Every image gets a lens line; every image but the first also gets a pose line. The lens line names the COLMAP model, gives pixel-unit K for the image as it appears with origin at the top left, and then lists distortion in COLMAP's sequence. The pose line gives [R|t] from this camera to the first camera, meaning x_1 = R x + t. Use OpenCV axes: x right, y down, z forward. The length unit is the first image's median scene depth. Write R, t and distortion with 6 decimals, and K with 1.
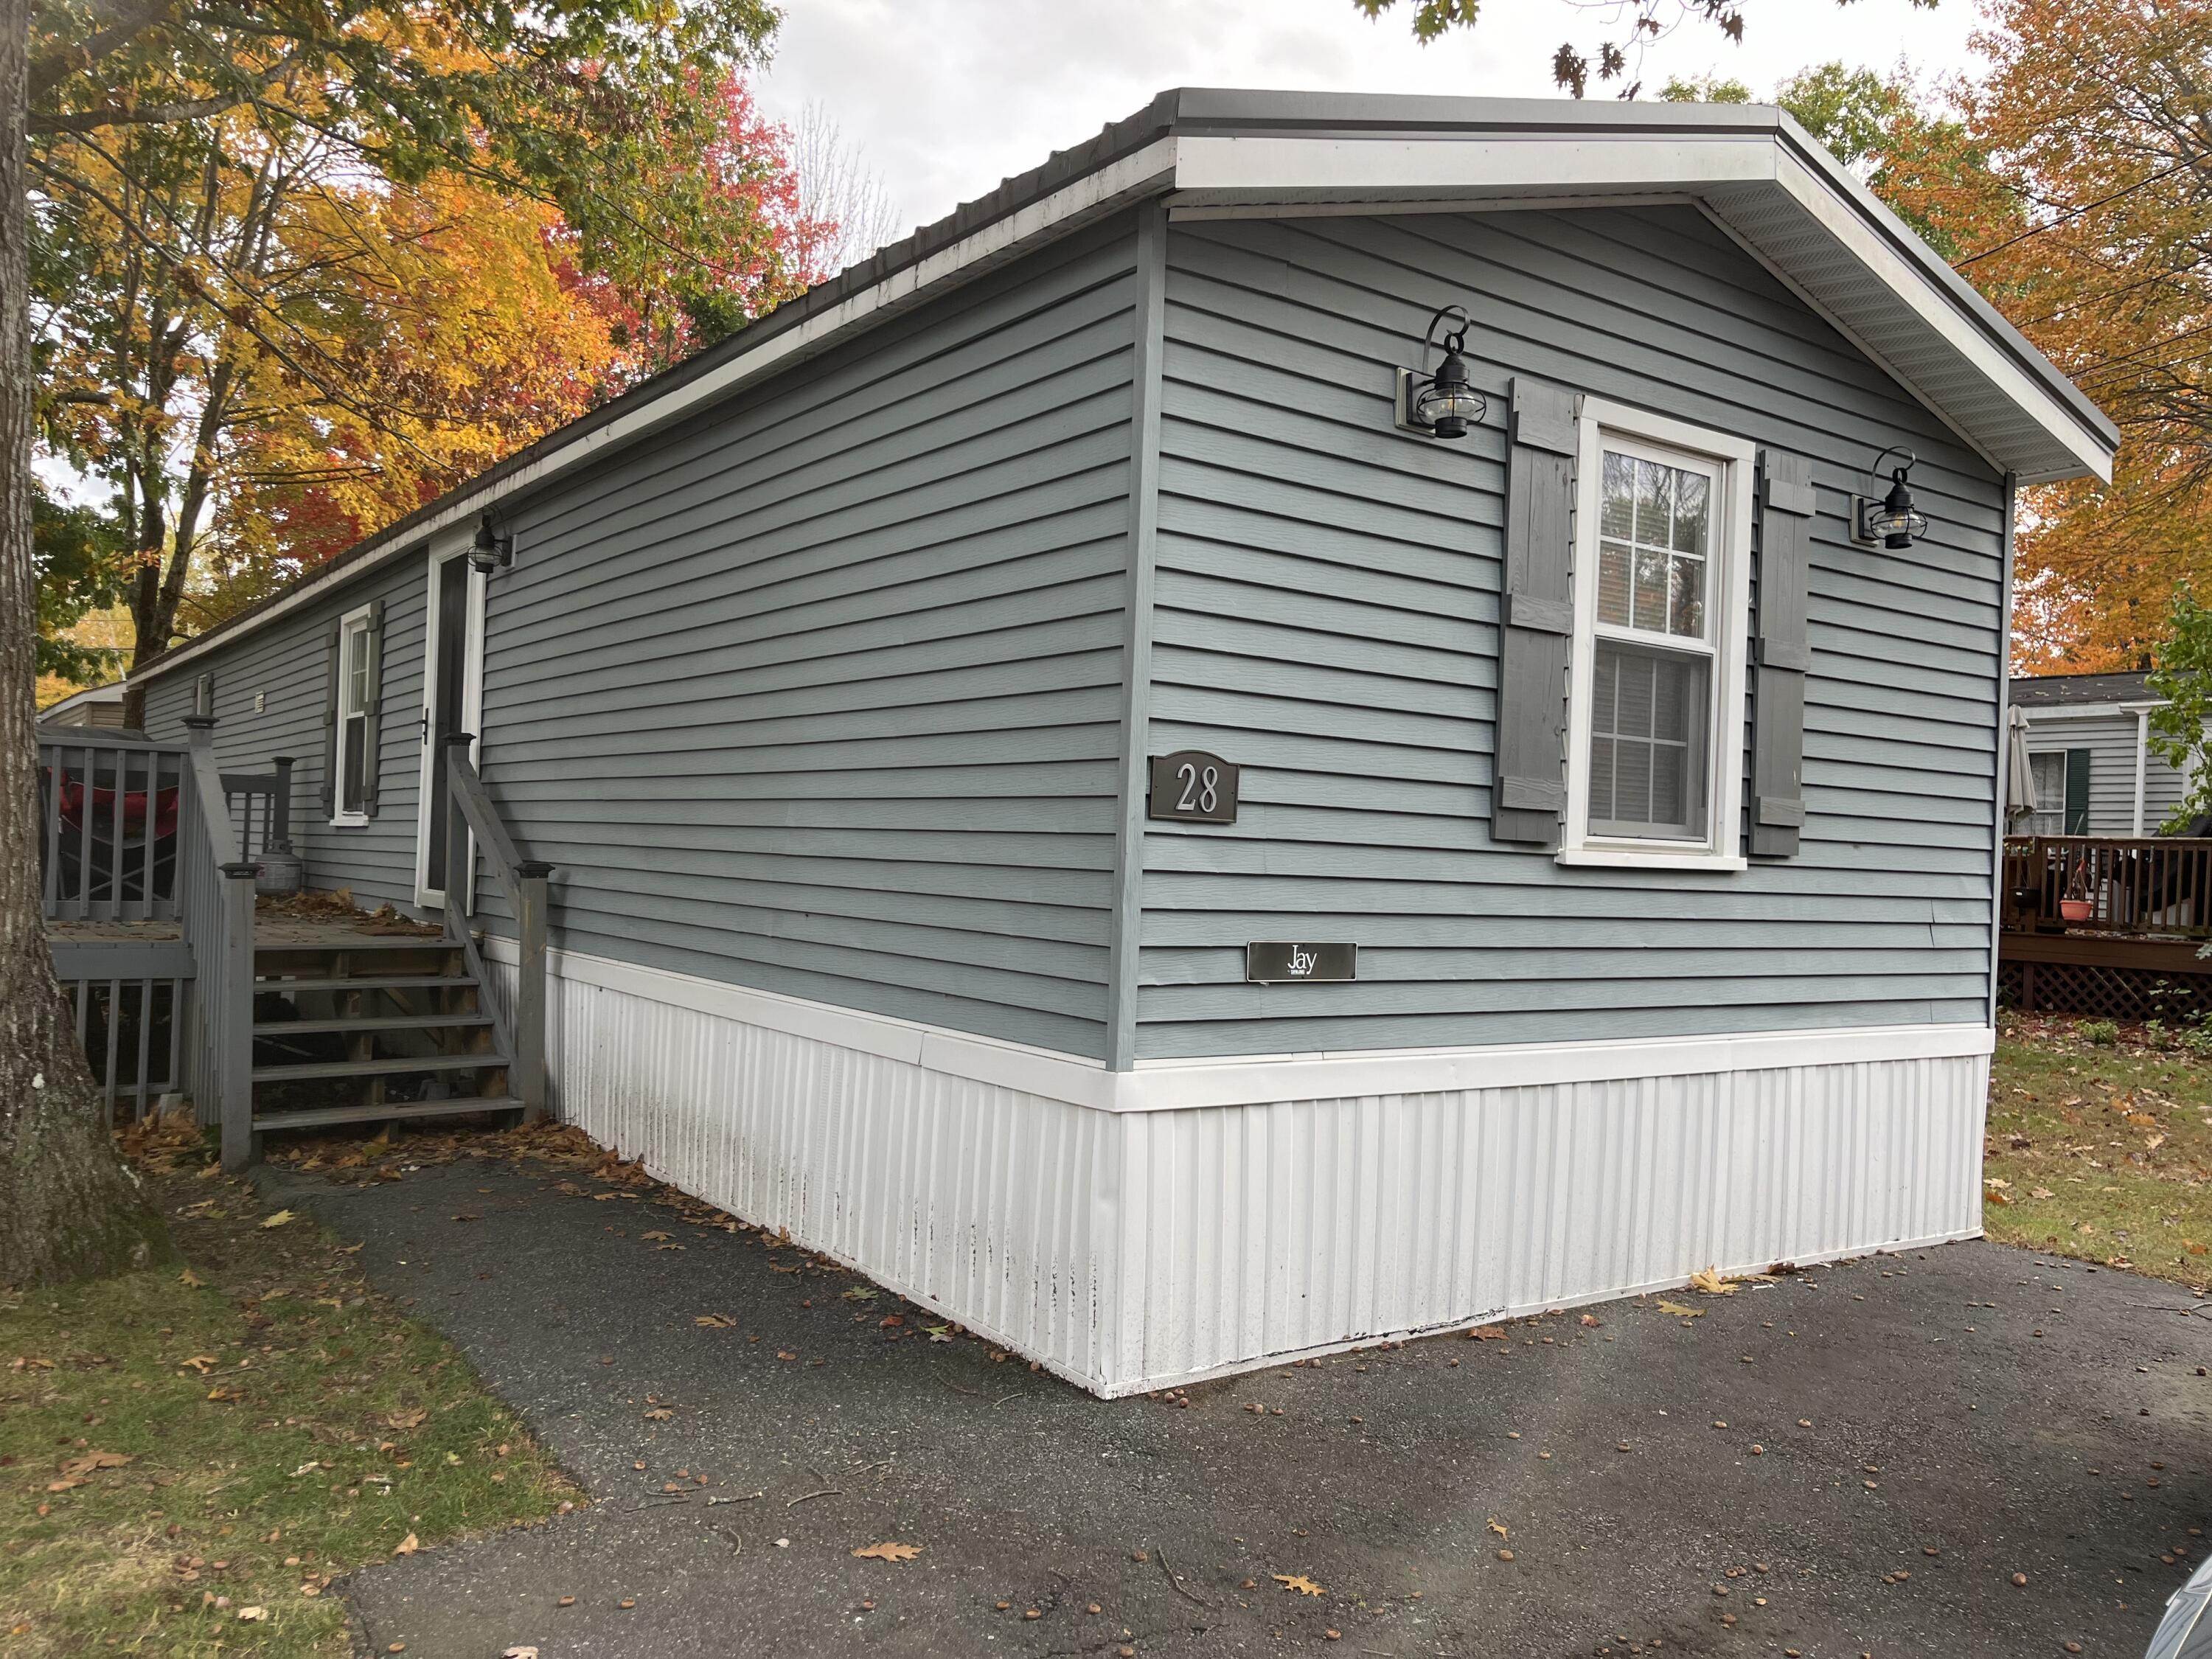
lens RADIAL K [[1683.7, 0, 1106.0], [0, 1683.7, 830.3], [0, 0, 1]] dist [0.066024, -0.091616]
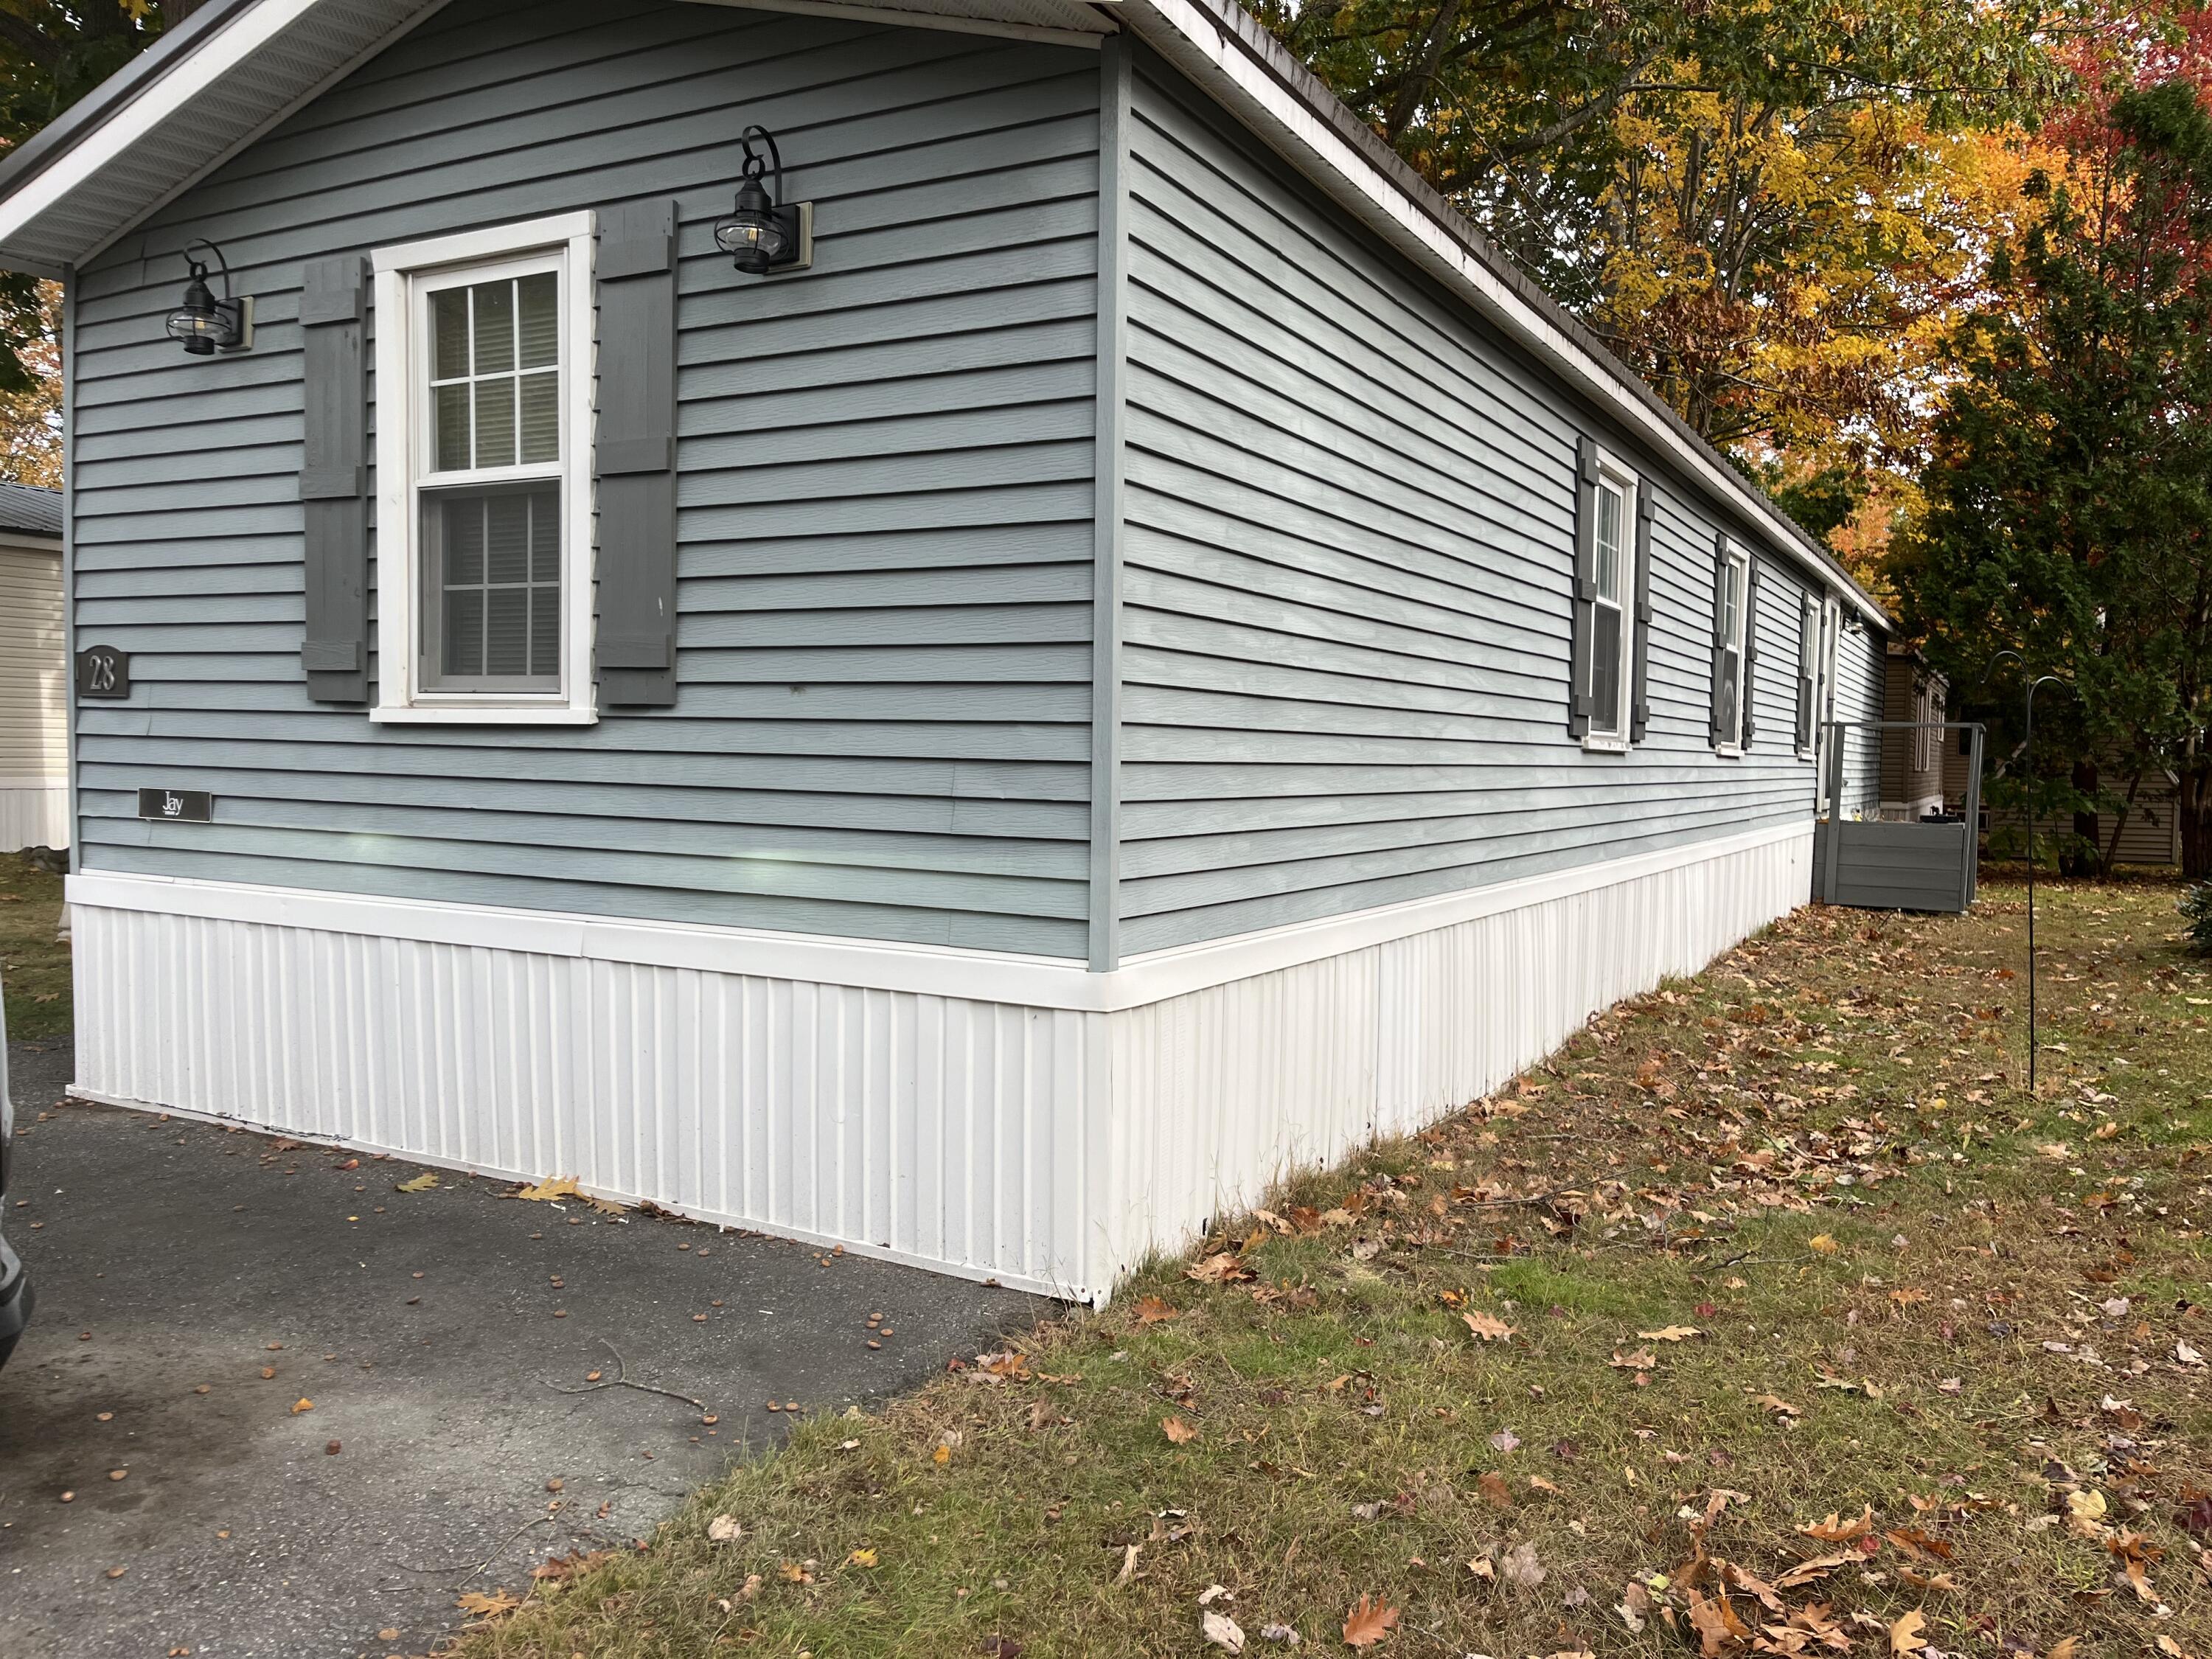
lens RADIAL K [[1683.7, 0, 1108.2], [0, 1683.7, 833.7], [0, 0, 1]] dist [0.066024, -0.091616]
pose [[0.422773, 0.016103, -0.906092, 1.350502], [0.008269, 0.999732, 0.021625, 0.067132], [0.906198, -0.016636, 0.422527, 0.942915]]
